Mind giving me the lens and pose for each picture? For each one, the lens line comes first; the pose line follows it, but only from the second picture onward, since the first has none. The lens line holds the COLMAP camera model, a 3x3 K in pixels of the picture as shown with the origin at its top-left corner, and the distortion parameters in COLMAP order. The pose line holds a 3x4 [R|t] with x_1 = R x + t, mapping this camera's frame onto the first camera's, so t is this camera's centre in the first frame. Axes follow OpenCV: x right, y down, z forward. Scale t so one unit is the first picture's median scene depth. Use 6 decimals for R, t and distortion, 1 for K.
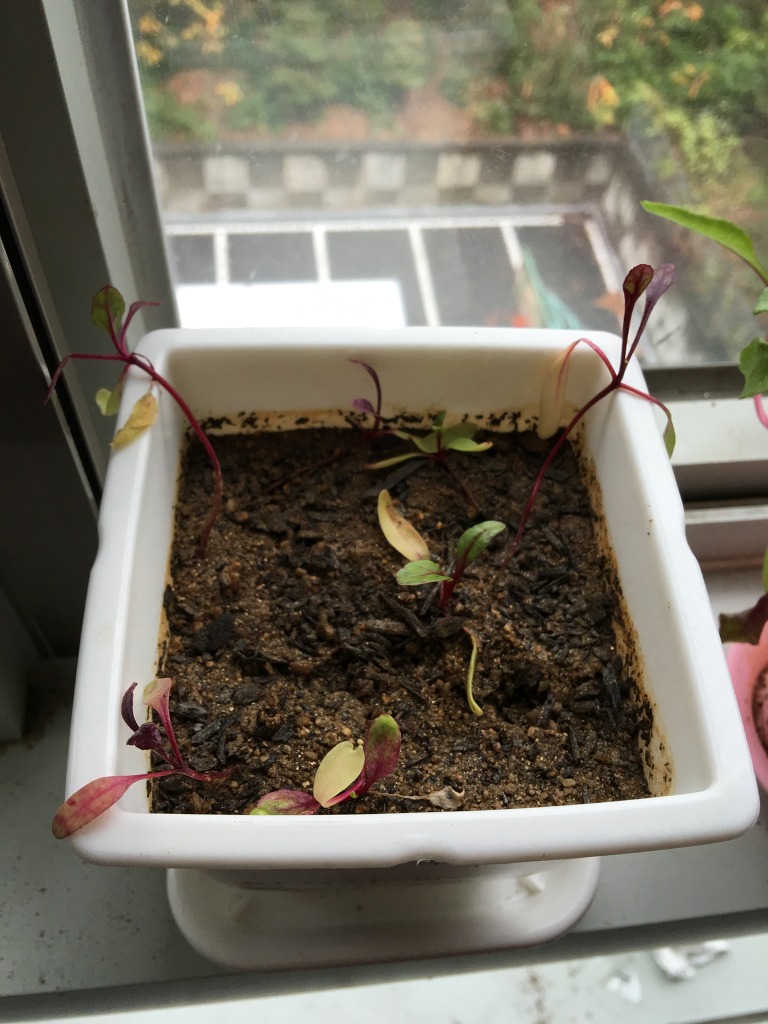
lens RADIAL K [[895.2, 0, 383.3], [0, 895.2, 498.5], [0, 0, 1]] dist [0.055964, -0.125448]
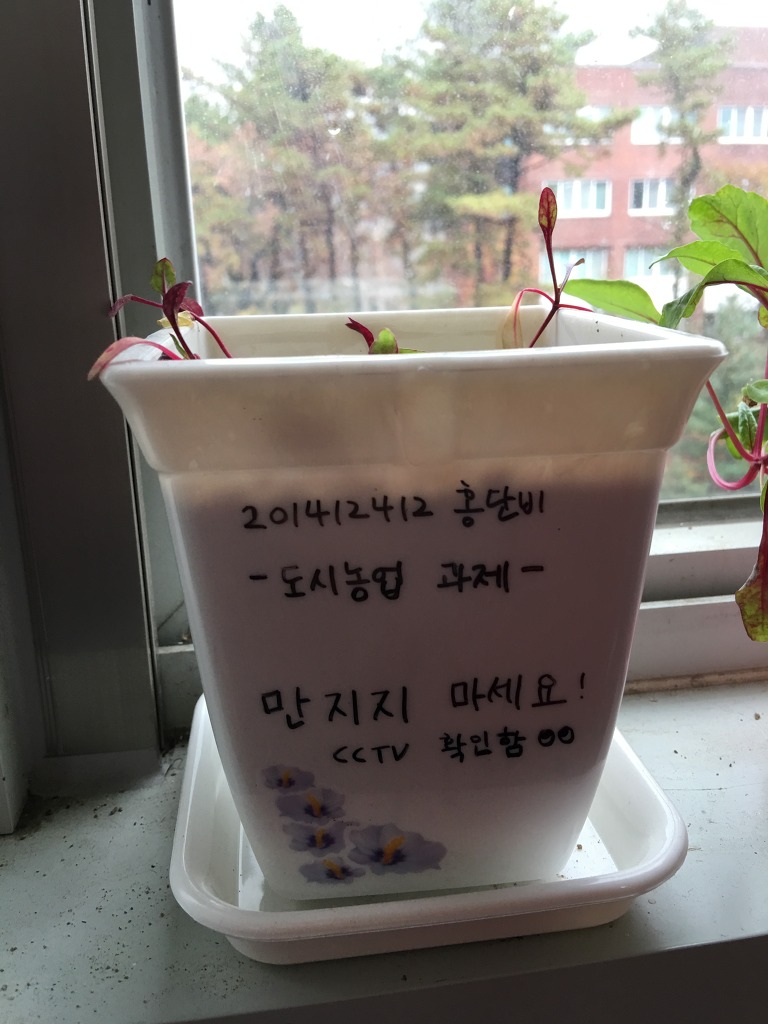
lens RADIAL K [[895.2, 0, 390.6], [0, 895.2, 507.1], [0, 0, 1]] dist [0.055964, -0.125448]
pose [[0.995292, -0.095600, 0.015941, -0.019769], [0.083762, 0.765711, -0.637707, 0.820355], [0.048759, 0.636040, 0.770114, 0.175829]]
